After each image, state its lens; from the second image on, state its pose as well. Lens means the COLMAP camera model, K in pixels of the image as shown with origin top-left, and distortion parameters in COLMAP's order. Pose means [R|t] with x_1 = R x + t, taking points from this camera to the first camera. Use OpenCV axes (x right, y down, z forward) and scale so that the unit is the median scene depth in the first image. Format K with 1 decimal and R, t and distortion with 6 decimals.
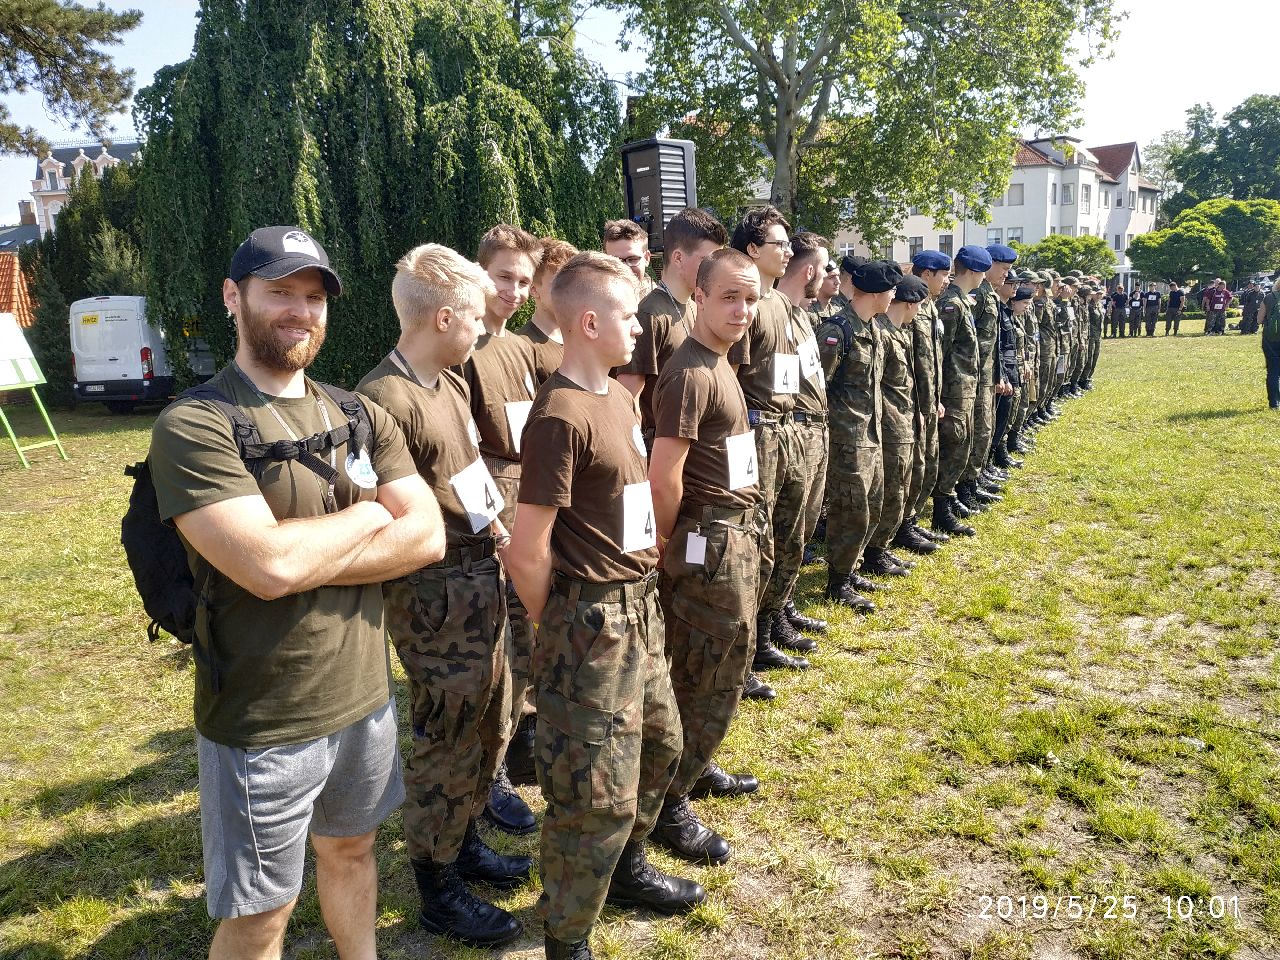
lens RADIAL K [[940.2, 0, 640.0], [0, 940.2, 480.0], [0, 0, 1]] dist [-0.005362, -0.005596]
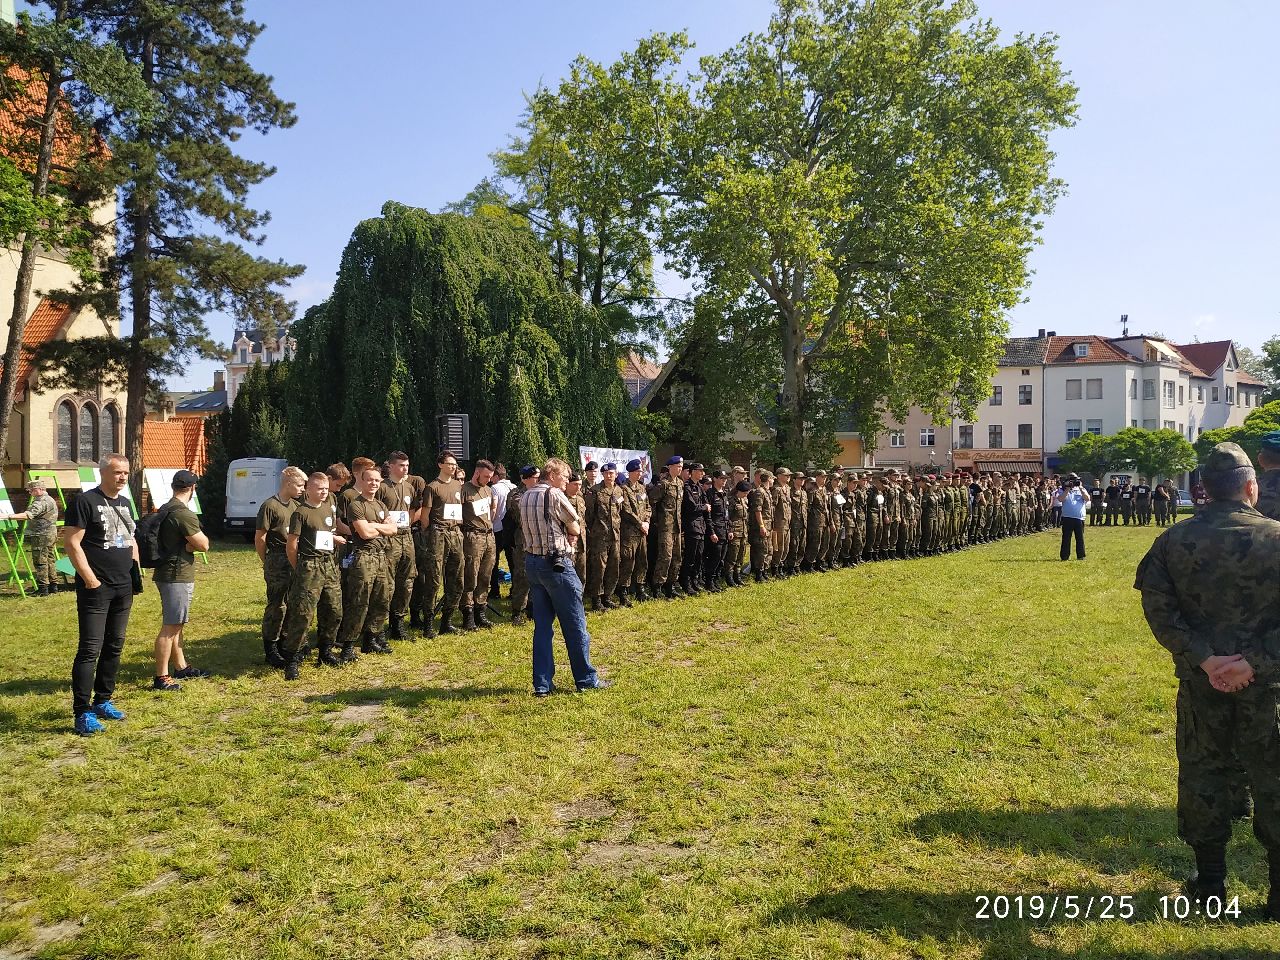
lens RADIAL K [[952.8, 0, 643.3], [0, 952.8, 474.3], [0, 0, 1]] dist [0.062398, -0.132820]
pose [[0.988521, 0.040553, -0.145538, 0.237889], [-0.066447, 0.981832, -0.177739, 0.050641], [0.135686, 0.185370, 0.973256, -0.351657]]
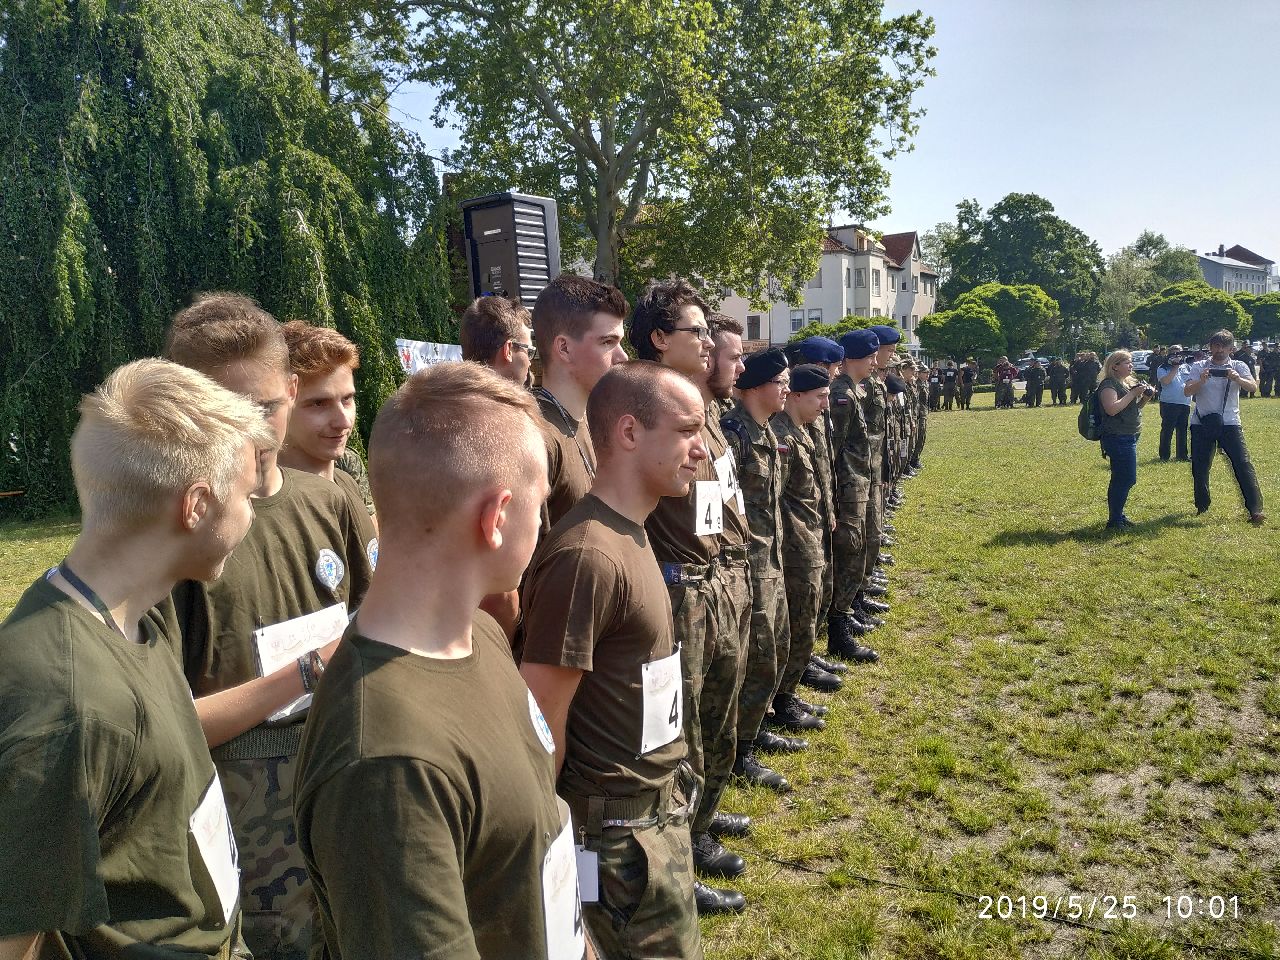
lens RADIAL K [[928.1, 0, 625.3], [0, 928.1, 481.3], [0, 0, 1]] dist [0.004476, -0.014903]
pose [[0.984182, -0.021678, 0.175827, -0.007655], [0.034780, 0.996814, -0.071778, -0.020504], [-0.173710, 0.076758, 0.981801, 0.074871]]
